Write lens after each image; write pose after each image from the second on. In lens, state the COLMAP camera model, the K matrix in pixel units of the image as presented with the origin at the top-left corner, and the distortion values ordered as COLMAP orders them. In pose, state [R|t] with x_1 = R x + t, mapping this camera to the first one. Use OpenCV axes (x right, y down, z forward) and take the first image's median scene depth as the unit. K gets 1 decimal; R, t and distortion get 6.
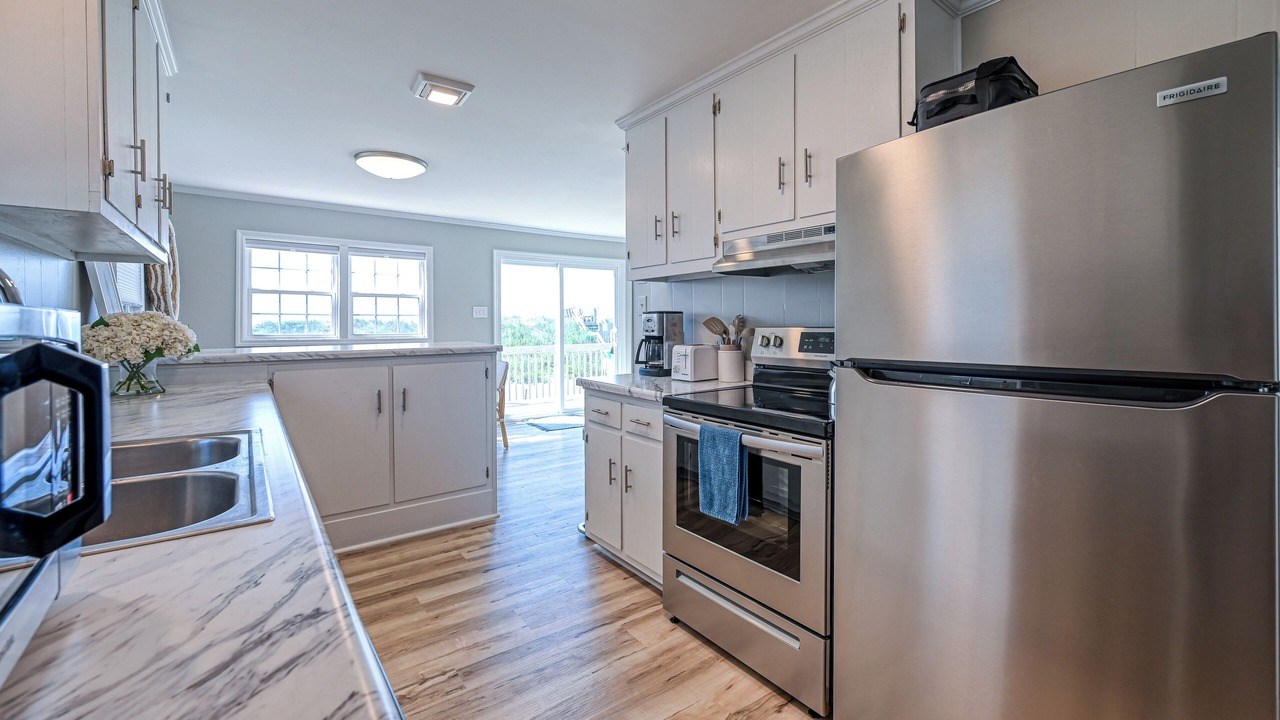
lens RADIAL K [[513.9, 0, 643.1], [0, 513.9, 326.6], [0, 0, 1]] dist [-0.003686, 0.000127]
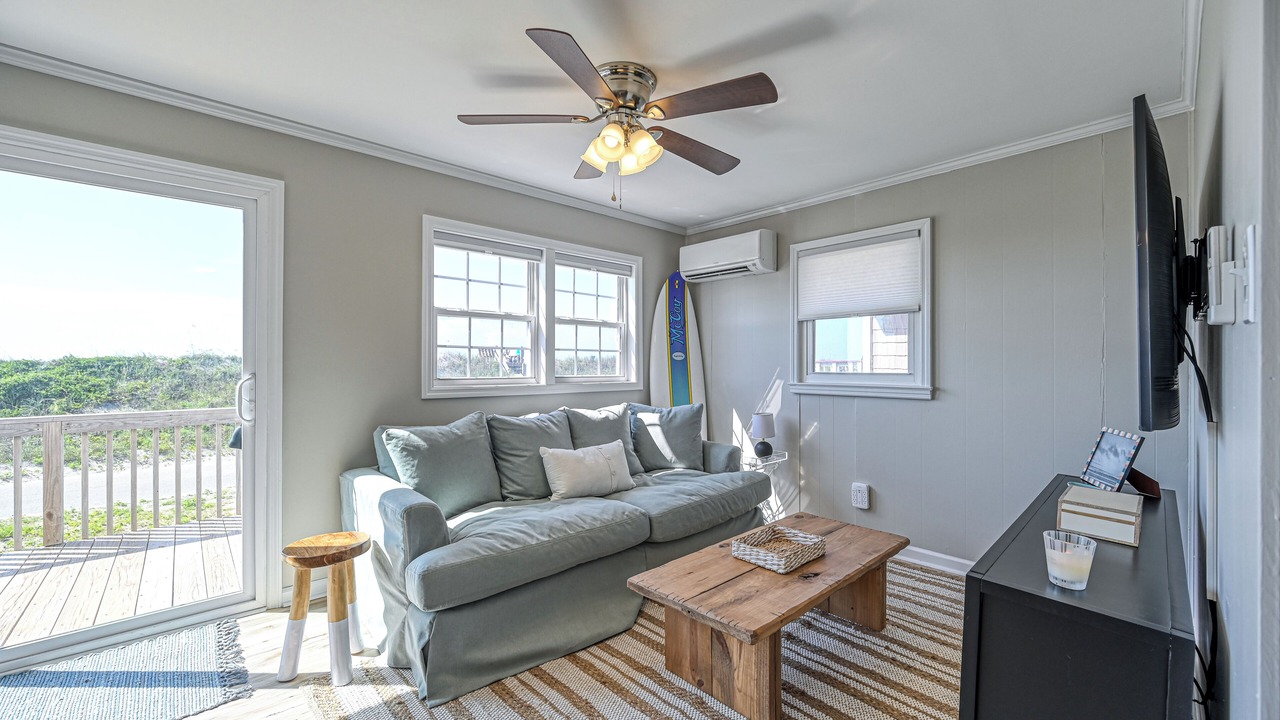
lens RADIAL K [[513.9, 0, 642.1], [0, 513.9, 360.7], [0, 0, 1]] dist [-0.003686, 0.000127]
pose [[0.996047, 0.008445, 0.088430, -0.933674], [-0.007929, 0.999949, -0.006184, -0.006678], [-0.088478, 0.005458, 0.996063, 0.535007]]
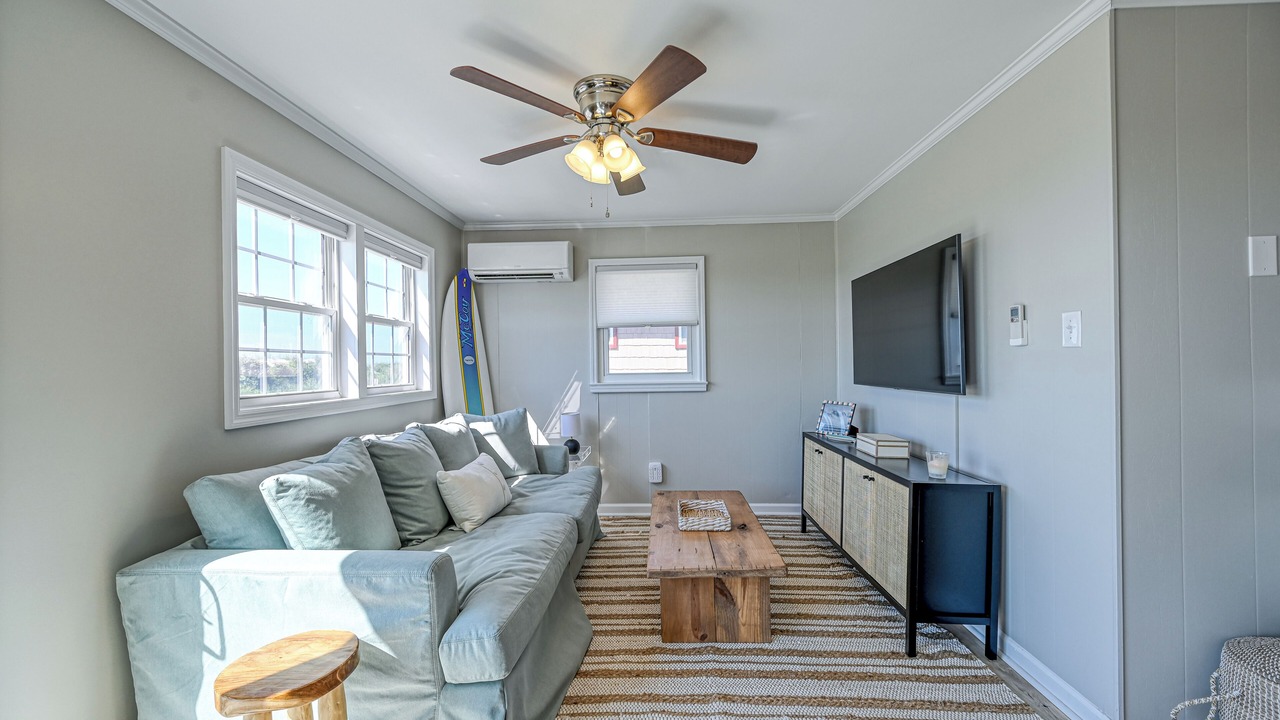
lens RADIAL K [[513.9, 0, 647.2], [0, 513.9, 362.0], [0, 0, 1]] dist [-0.003686, 0.000127]
pose [[0.638287, -0.002496, 0.769794, -1.457901], [0.010595, 0.999929, -0.005542, -0.012286], [-0.769725, 0.011693, 0.638268, 0.752562]]
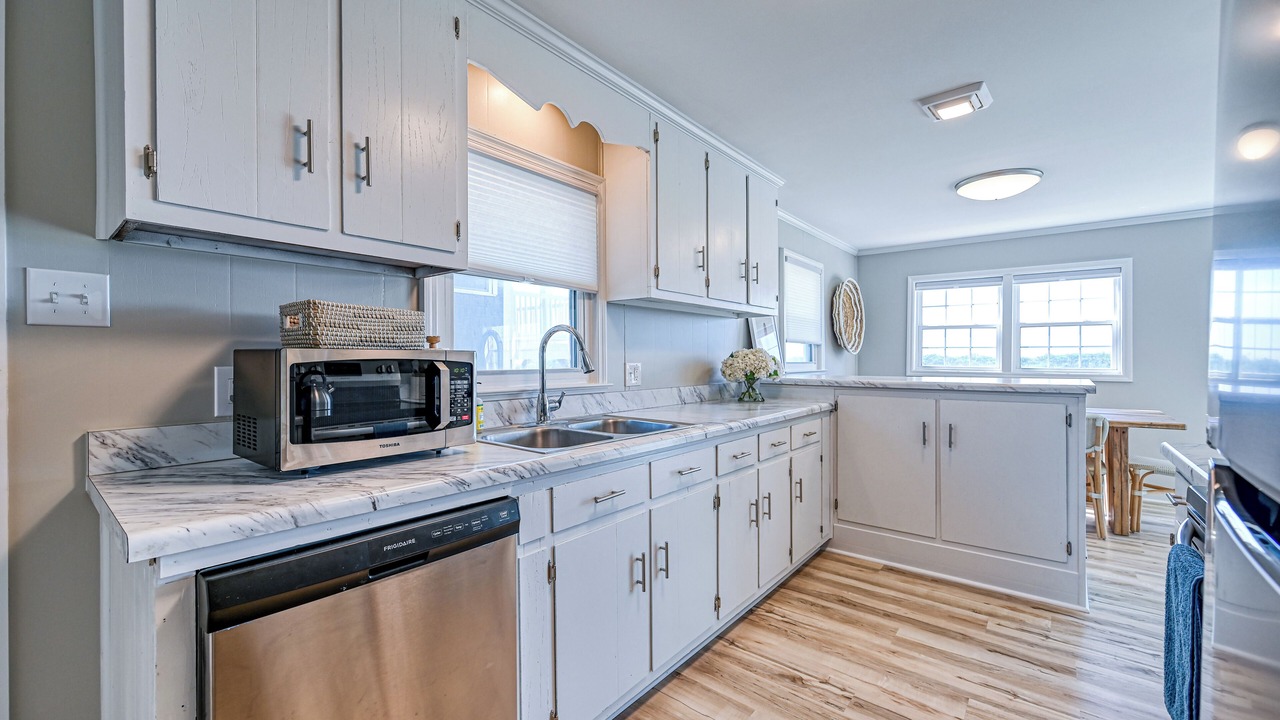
lens RADIAL K [[513.9, 0, 650.7], [0, 513.9, 357.8], [0, 0, 1]] dist [-0.003686, 0.000127]
pose [[0.247624, 0.003270, -0.968851, 0.324347], [-0.006729, 0.999976, 0.001655, -0.001065], [0.968833, 0.006110, 0.247640, 0.217913]]
